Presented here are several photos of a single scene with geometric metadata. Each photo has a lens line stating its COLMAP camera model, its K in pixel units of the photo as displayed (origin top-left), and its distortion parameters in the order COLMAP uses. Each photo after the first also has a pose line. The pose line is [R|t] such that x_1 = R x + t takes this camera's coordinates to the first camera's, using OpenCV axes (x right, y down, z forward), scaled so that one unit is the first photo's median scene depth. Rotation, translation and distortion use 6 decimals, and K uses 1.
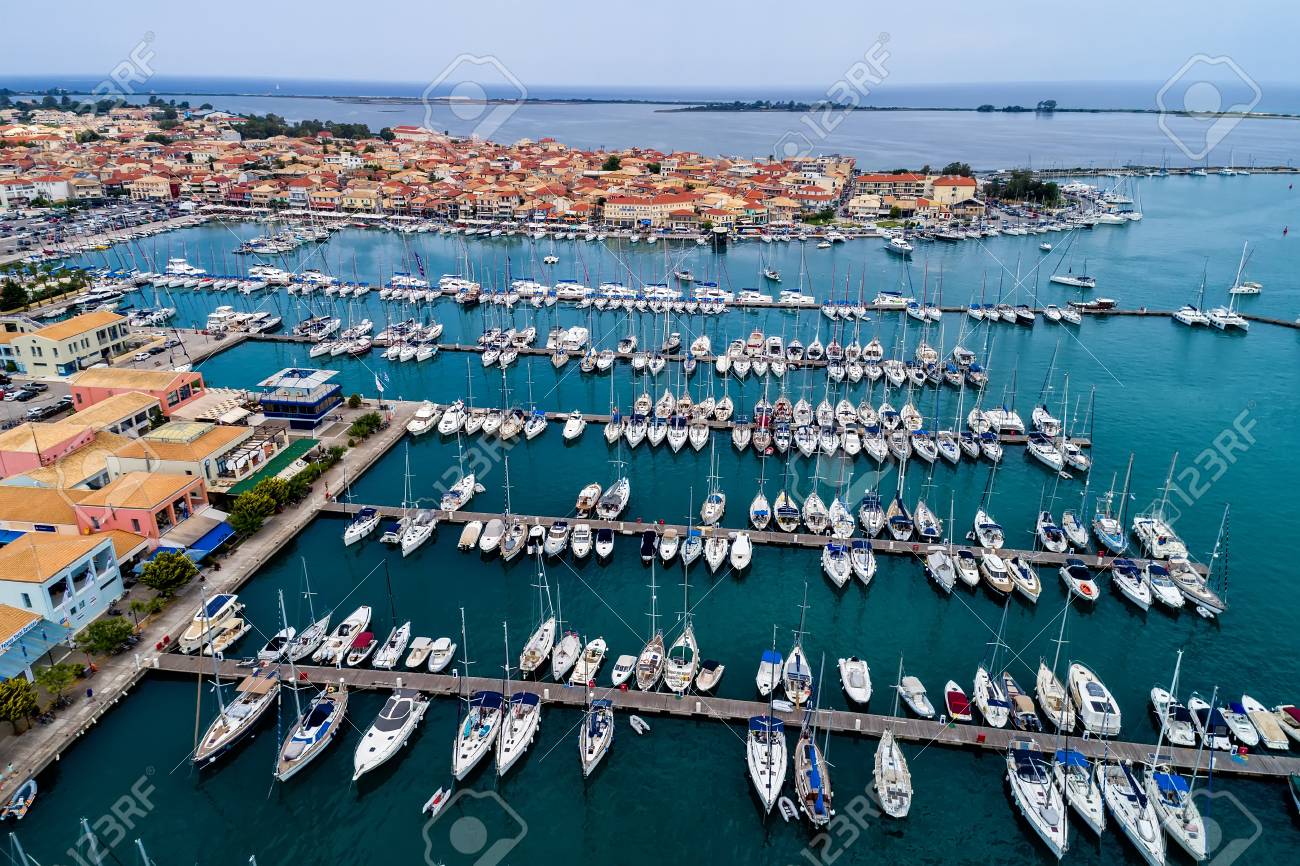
lens RADIAL K [[846.7, 0, 650.0], [0, 846.7, 433.0], [0, 0, 1]] dist [0.185431, -0.172362]
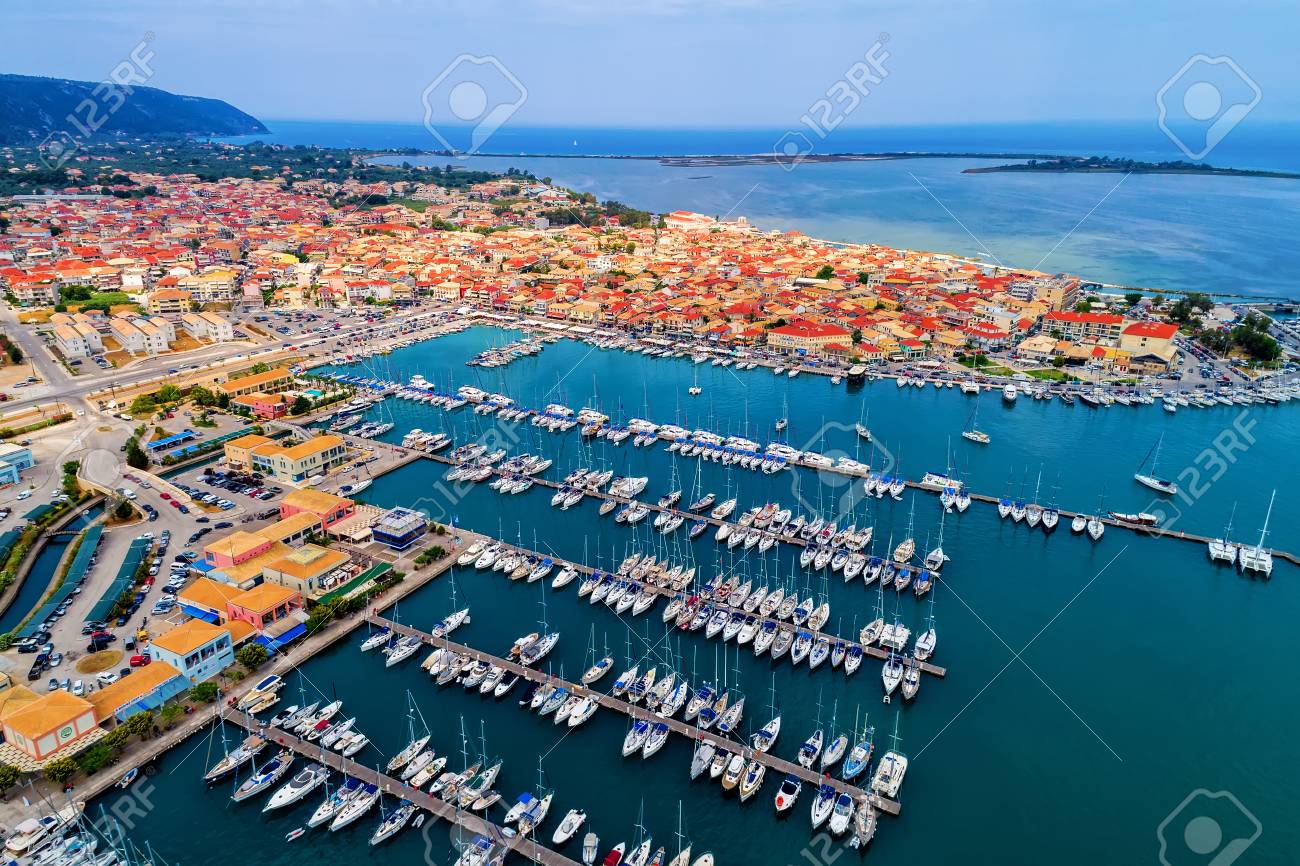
lens RADIAL K [[846.7, 0, 650.0], [0, 846.7, 433.0], [0, 0, 1]] dist [0.185431, -0.172362]
pose [[0.934960, 0.121723, -0.333216, 0.534024], [-0.134392, 0.990812, -0.015146, -0.268268], [0.328311, 0.058943, 0.942729, -0.302500]]
